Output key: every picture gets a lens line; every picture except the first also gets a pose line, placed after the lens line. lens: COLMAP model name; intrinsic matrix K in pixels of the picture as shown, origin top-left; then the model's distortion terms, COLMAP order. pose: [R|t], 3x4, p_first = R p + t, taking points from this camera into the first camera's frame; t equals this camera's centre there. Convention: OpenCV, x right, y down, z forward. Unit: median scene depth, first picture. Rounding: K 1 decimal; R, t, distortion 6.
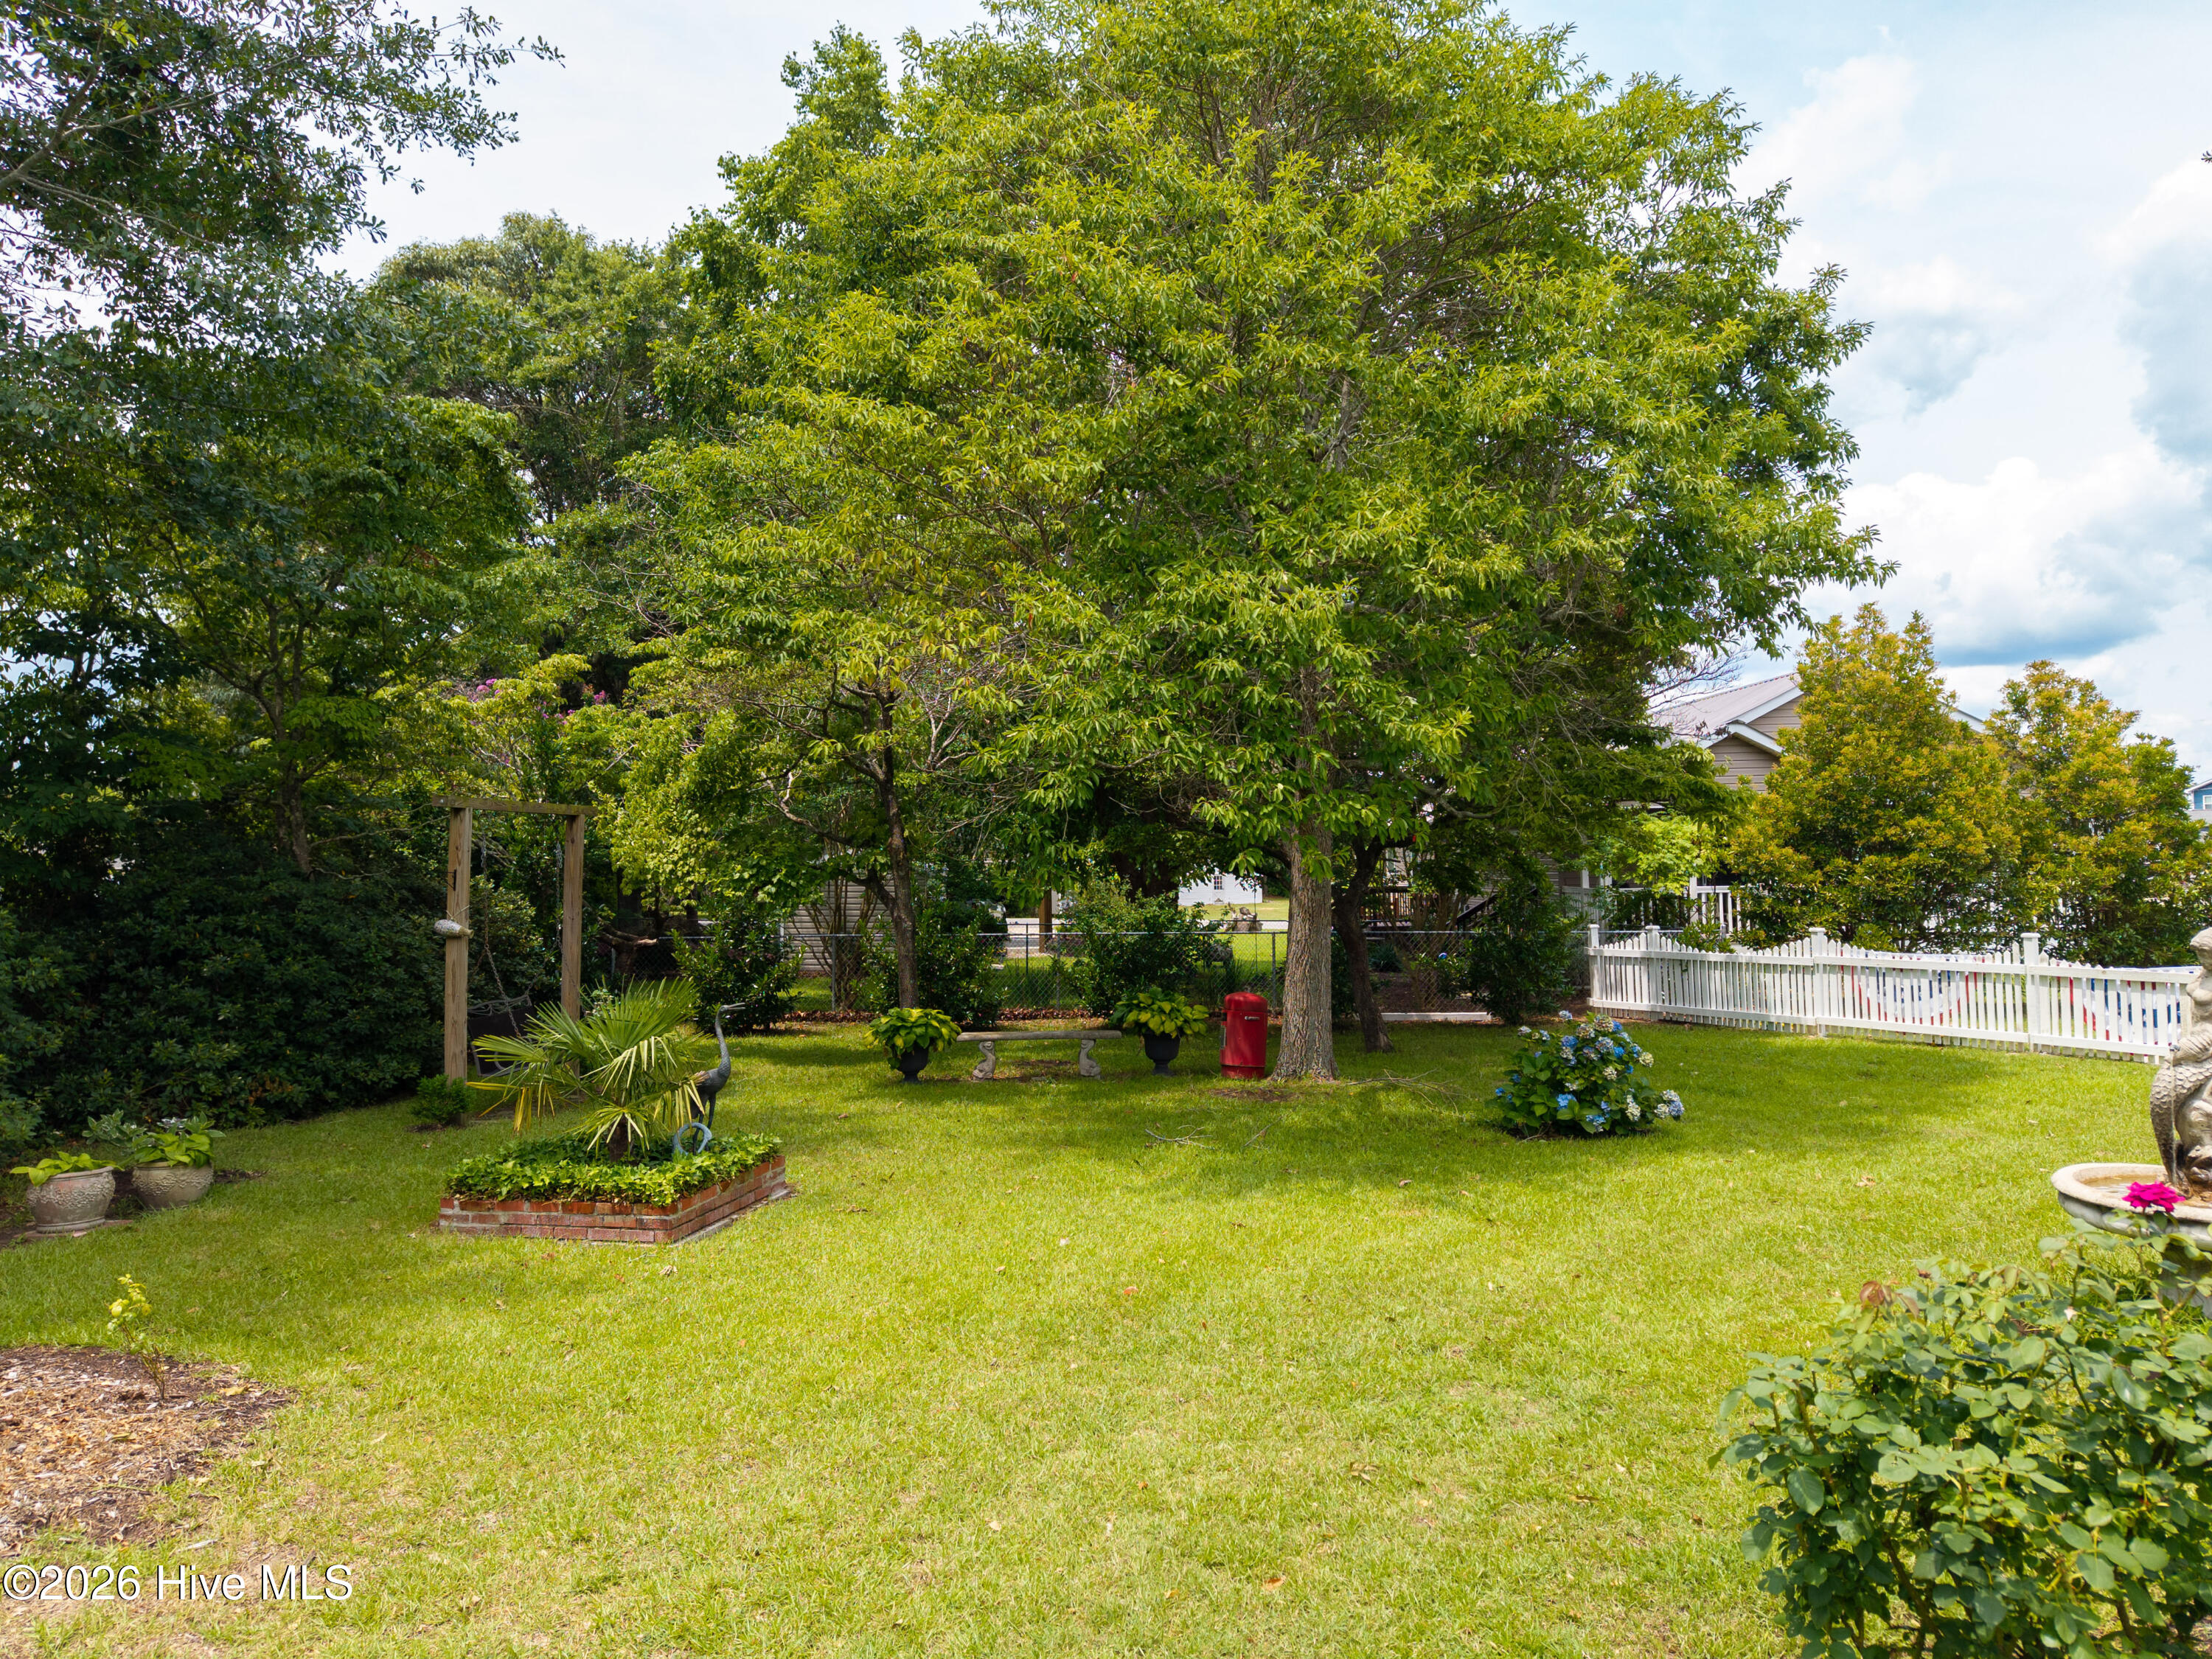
lens RADIAL K [[1551.4, 0, 1105.2], [0, 1551.4, 833.6], [0, 0, 1]] dist [0.011431, 0.003025]
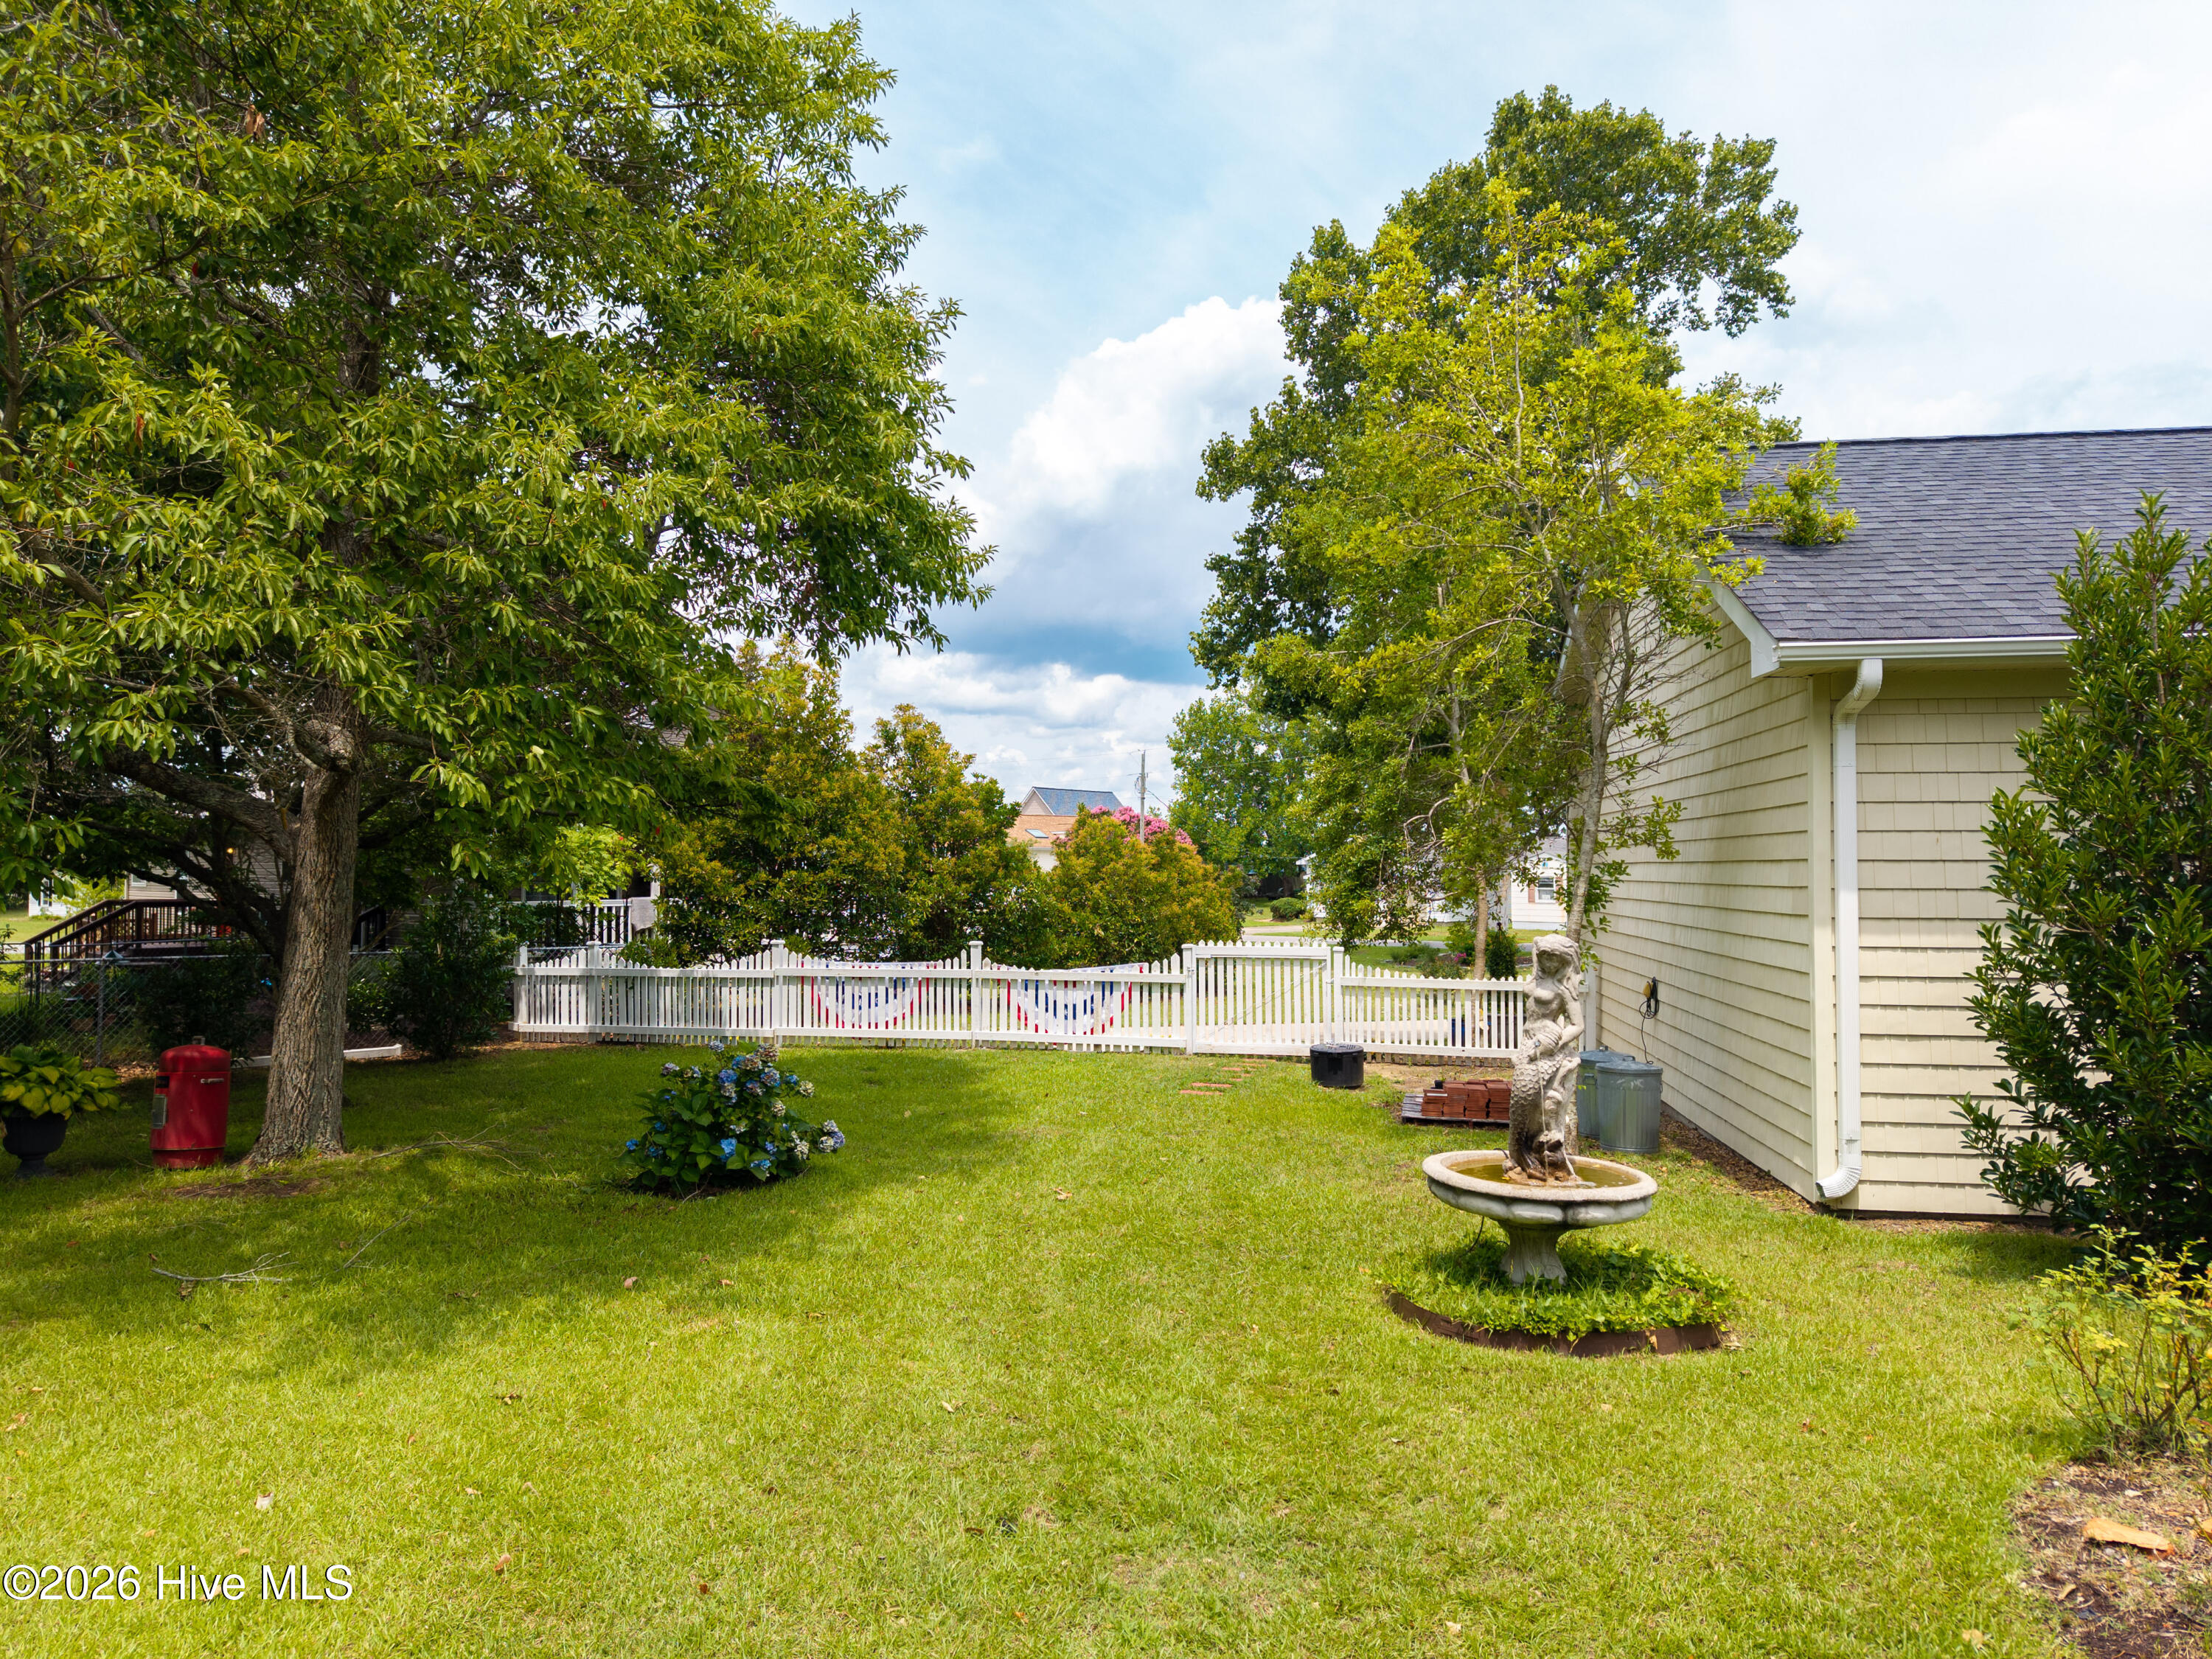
lens RADIAL K [[1454.2, 0, 1106.7], [0, 1454.2, 829.6], [0, 0, 1]] dist [-0.002400, -0.002401]
pose [[0.658871, 0.040527, 0.751163, -0.120430], [-0.027910, 0.999177, -0.029427, 0.010547], [-0.751738, -0.001577, 0.659460, 0.216817]]
